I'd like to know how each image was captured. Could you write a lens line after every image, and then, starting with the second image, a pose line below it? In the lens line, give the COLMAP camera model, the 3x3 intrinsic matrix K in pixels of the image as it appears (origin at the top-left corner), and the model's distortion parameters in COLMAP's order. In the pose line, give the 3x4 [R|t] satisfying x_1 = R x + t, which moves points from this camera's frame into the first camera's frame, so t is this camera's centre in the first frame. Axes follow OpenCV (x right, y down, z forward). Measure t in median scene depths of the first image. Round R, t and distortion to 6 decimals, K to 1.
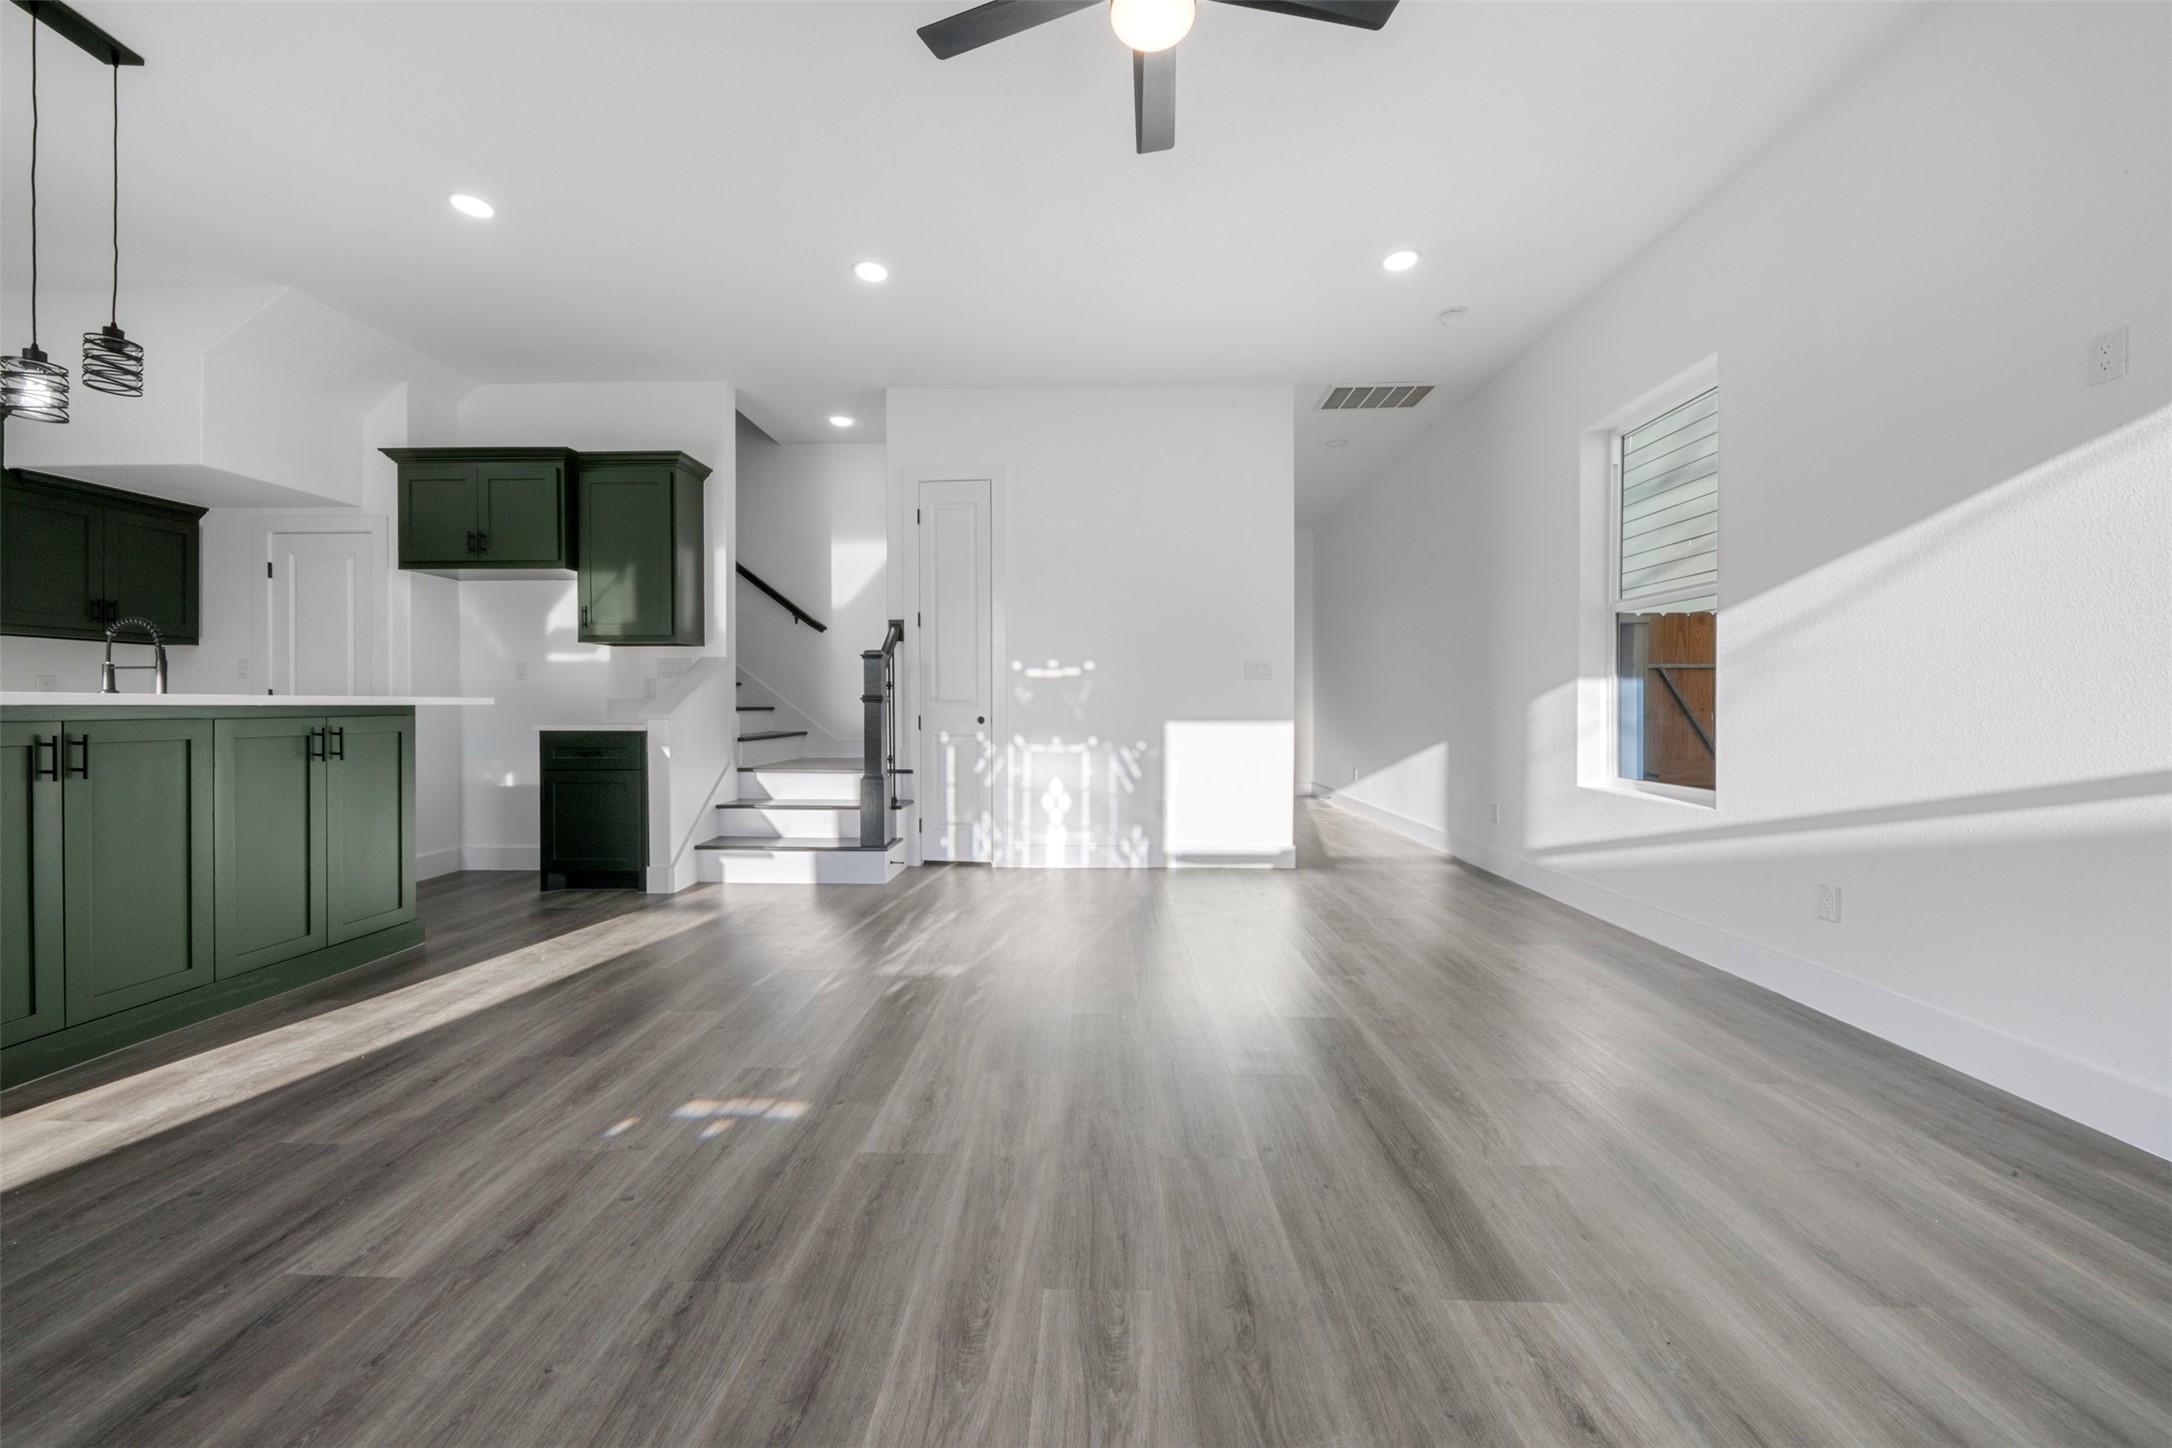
lens RADIAL K [[770.6, 0, 1095.6], [0, 770.6, 709.6], [0, 0, 1]] dist [0.000696, -0.003855]
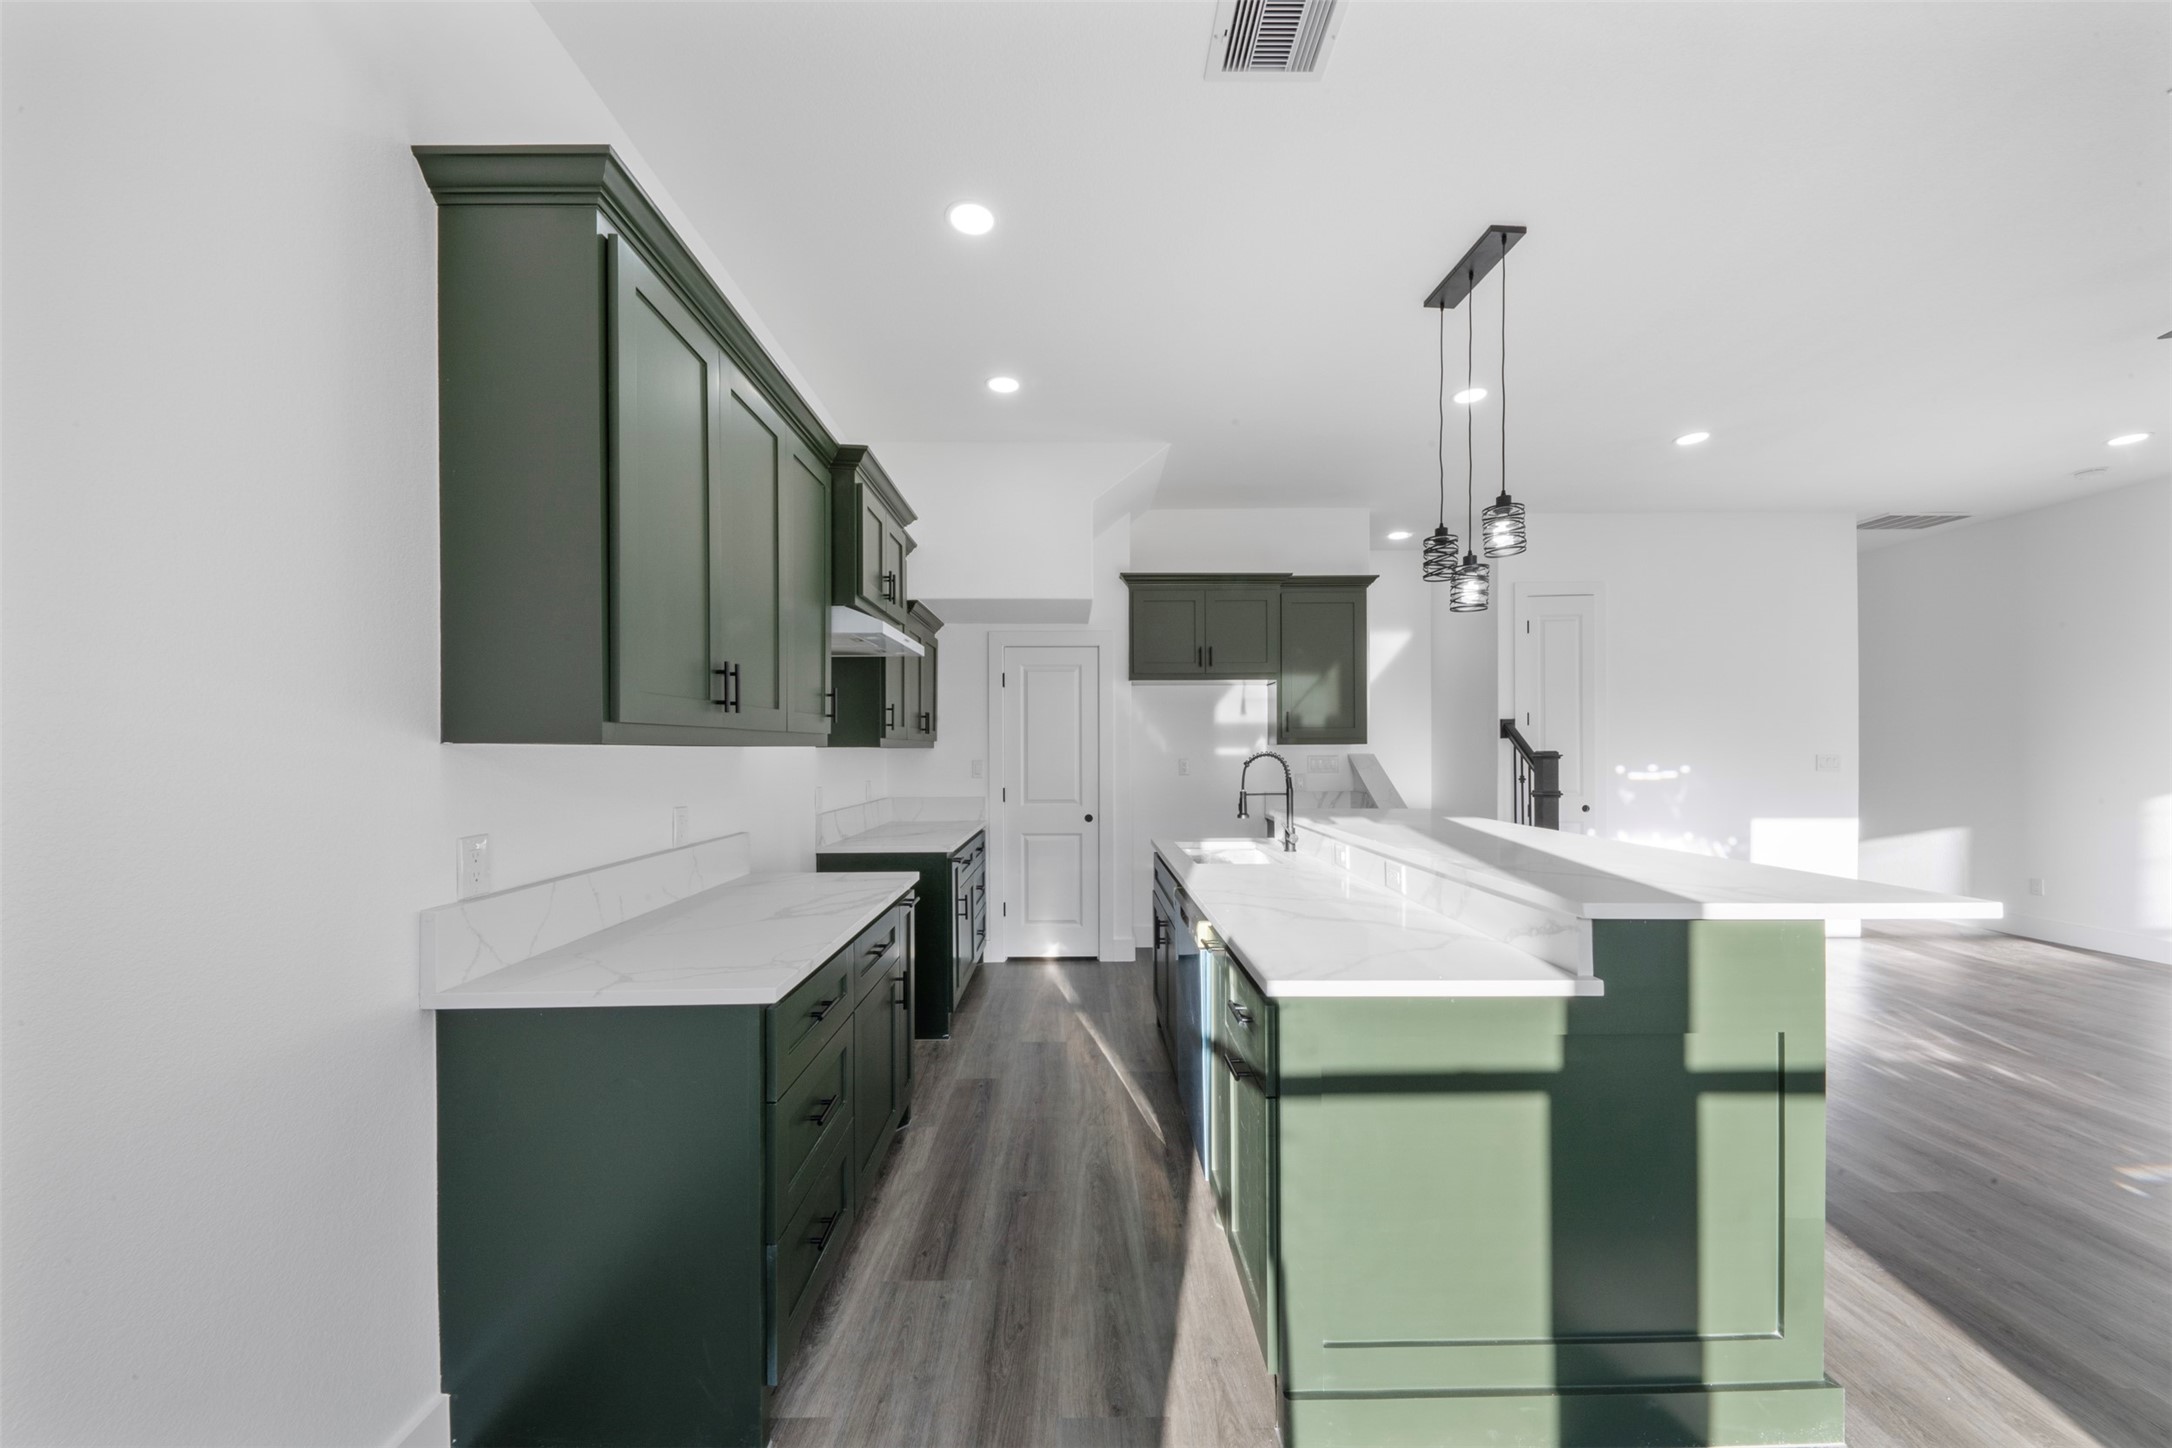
lens RADIAL K [[767.3, 0, 1084.2], [0, 767.3, 751.7], [0, 0, 1]] dist [0.010510, -0.005846]
pose [[0.999566, -0.005216, 0.028990, -1.010764], [0.005292, 0.999983, -0.002522, -0.077210], [-0.028976, 0.002674, 0.999577, -0.111344]]
